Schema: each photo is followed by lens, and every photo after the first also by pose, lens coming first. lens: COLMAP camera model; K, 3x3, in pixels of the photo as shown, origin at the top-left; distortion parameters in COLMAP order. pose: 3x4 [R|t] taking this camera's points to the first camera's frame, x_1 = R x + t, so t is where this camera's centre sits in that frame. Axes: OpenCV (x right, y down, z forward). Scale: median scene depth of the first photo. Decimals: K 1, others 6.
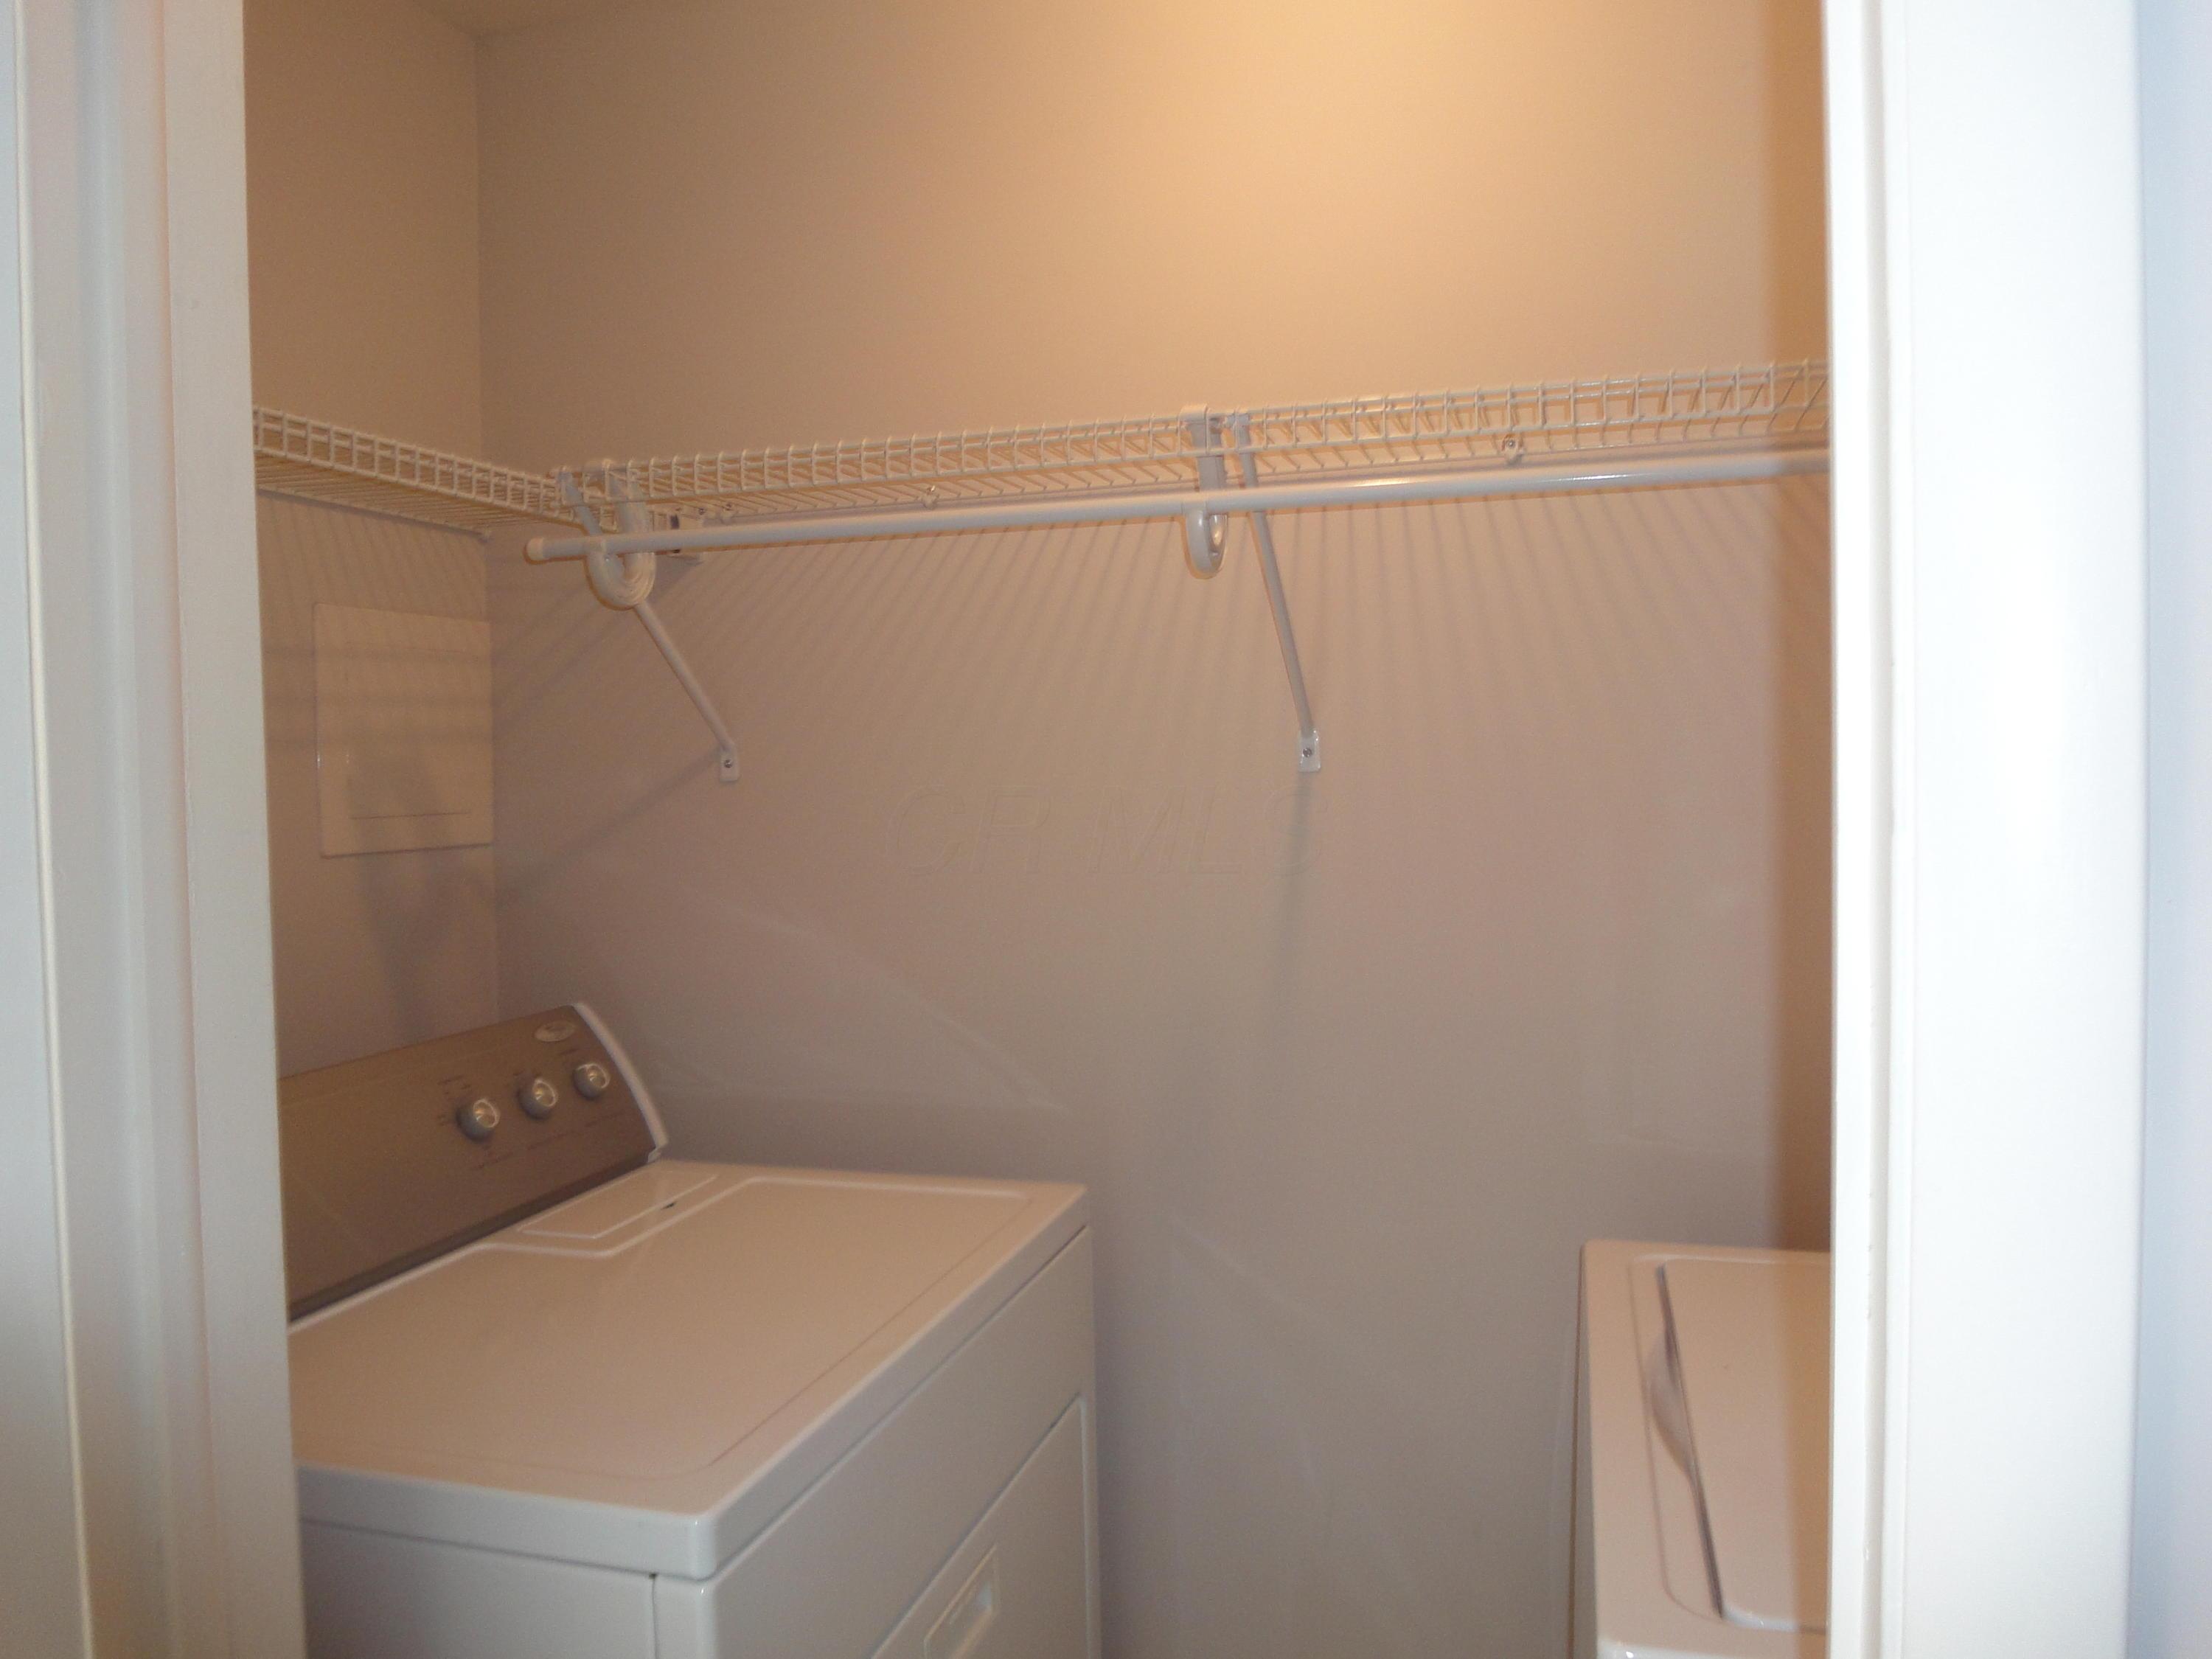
lens RADIAL K [[1566.6, 0, 1106.6], [0, 1566.6, 824.1], [0, 0, 1]] dist [-0.040564, 0.002486]
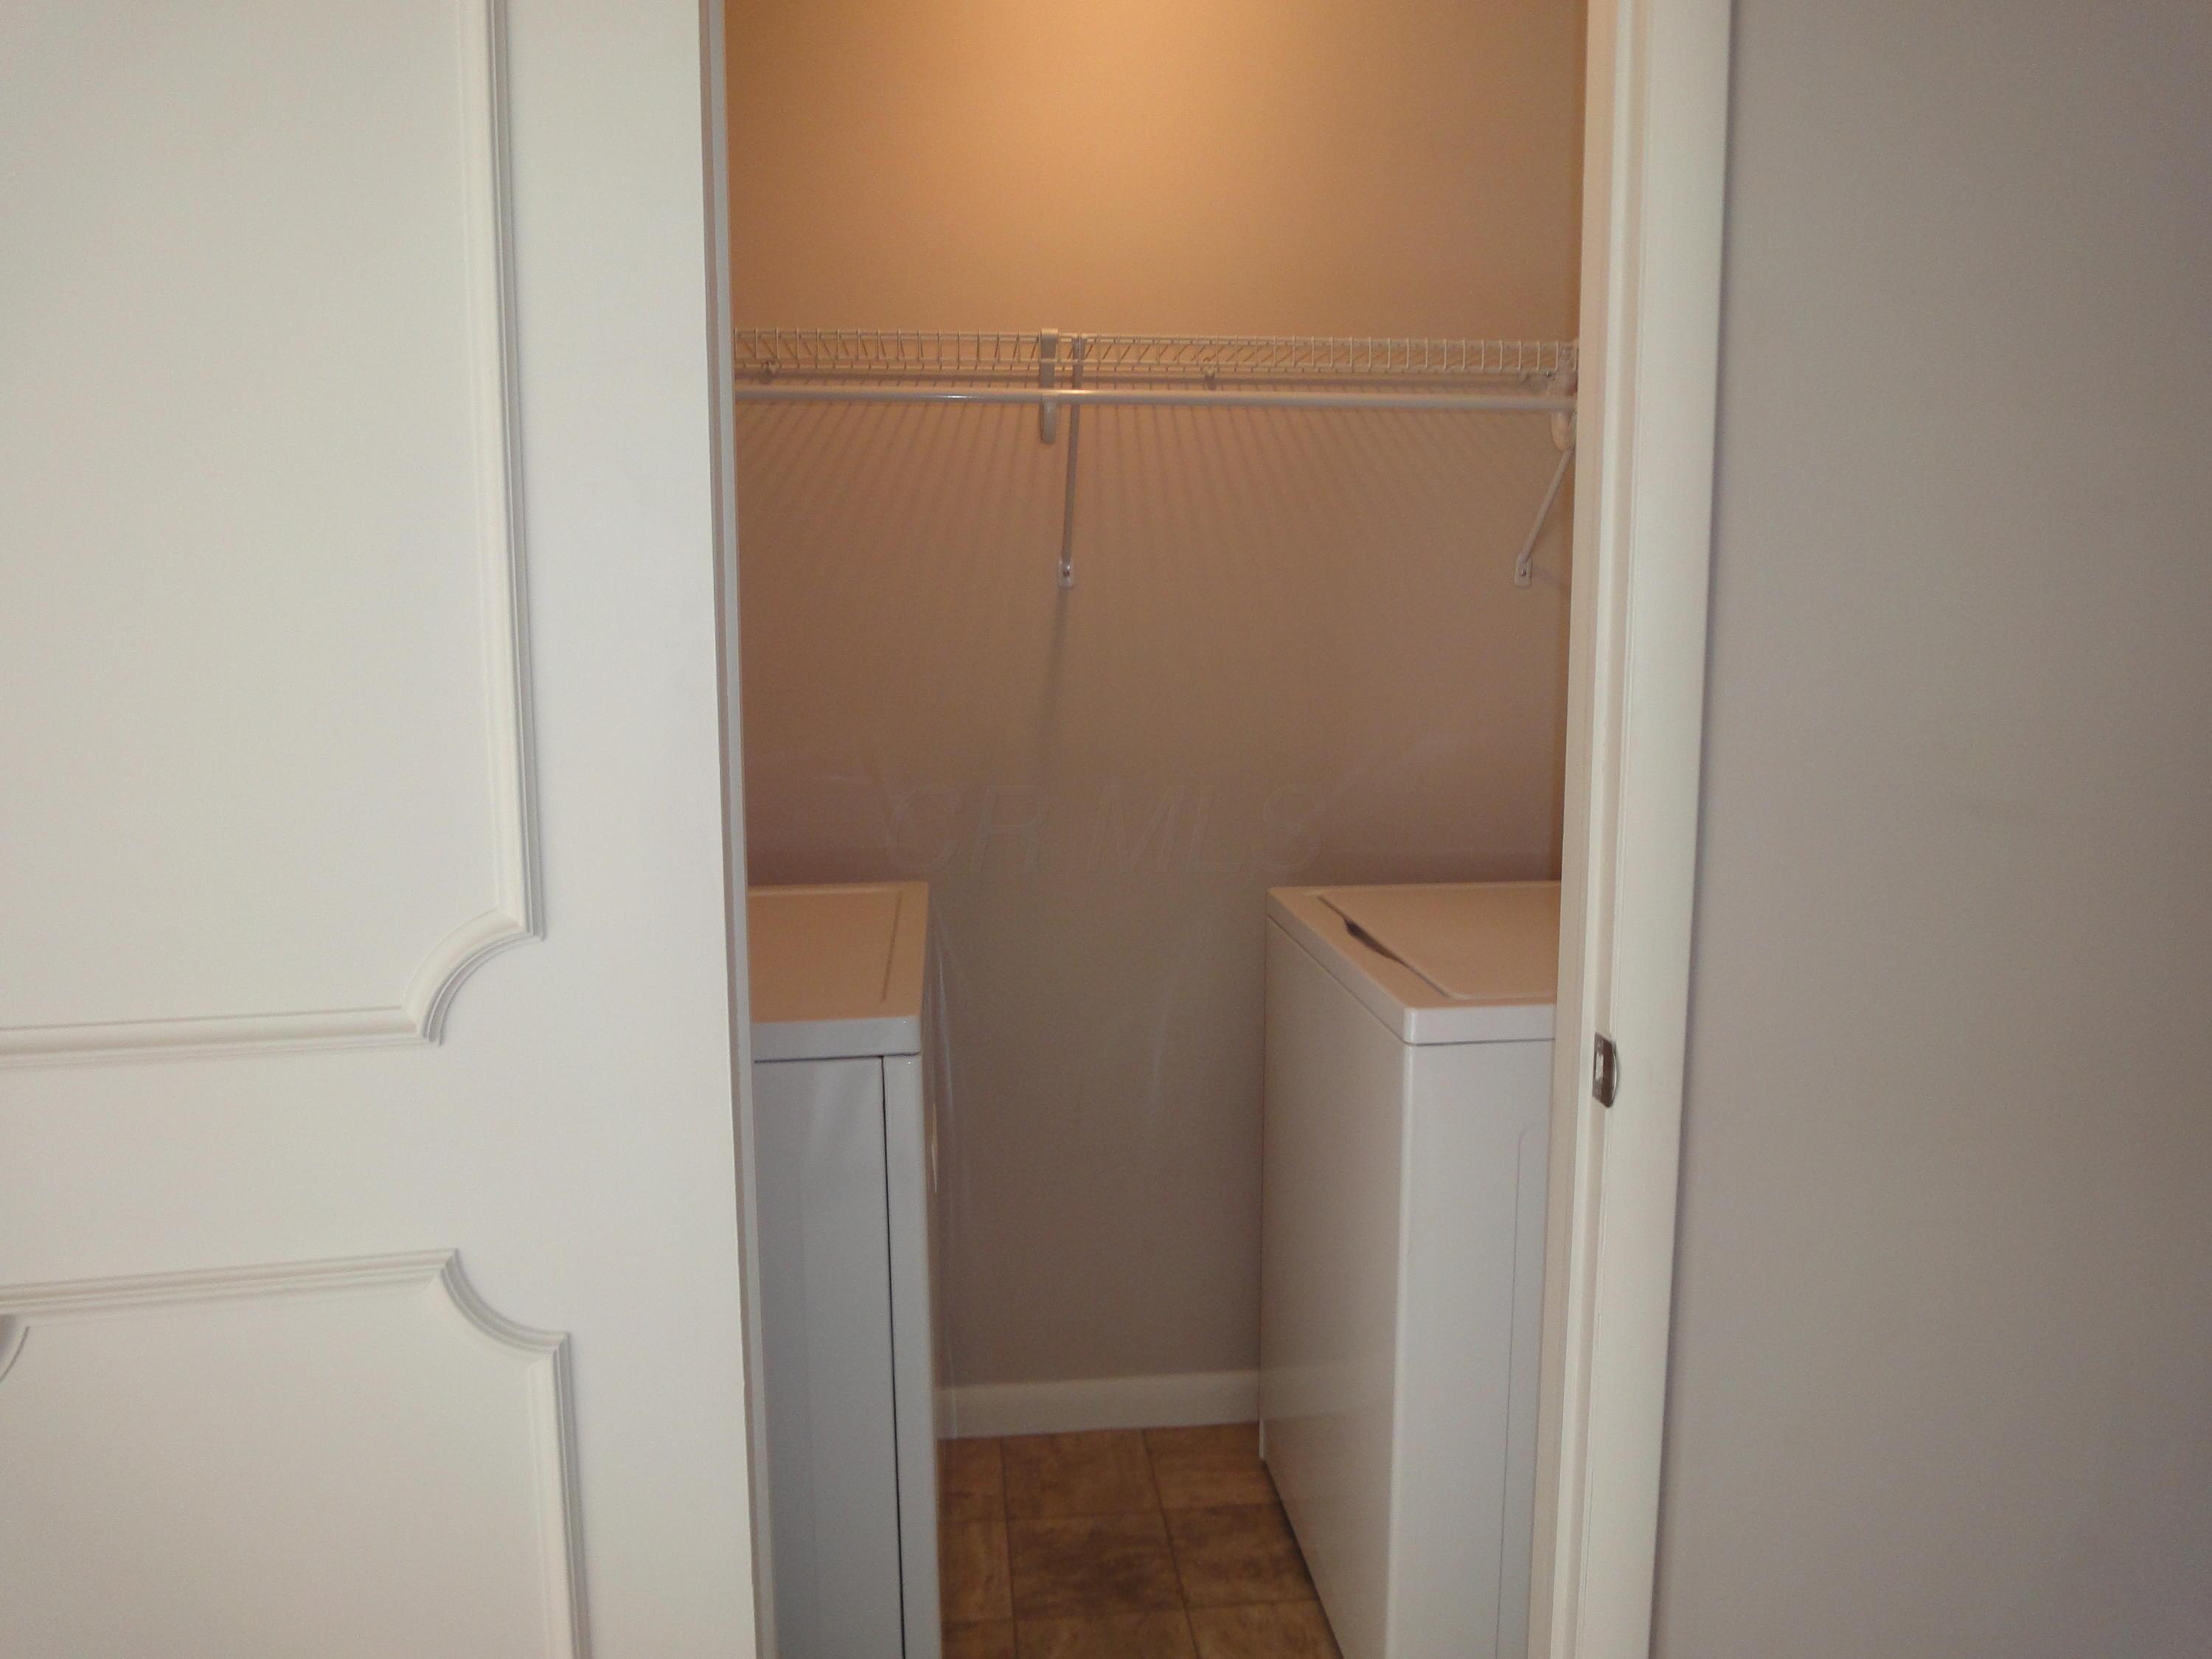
lens RADIAL K [[1566.6, 0, 1101.4], [0, 1566.6, 833.4], [0, 0, 1]] dist [-0.040564, 0.002486]
pose [[0.882707, -0.049699, 0.467288, -0.589058], [0.026585, 0.998081, 0.055933, 0.127255], [-0.469170, -0.036949, 0.882334, -0.350584]]
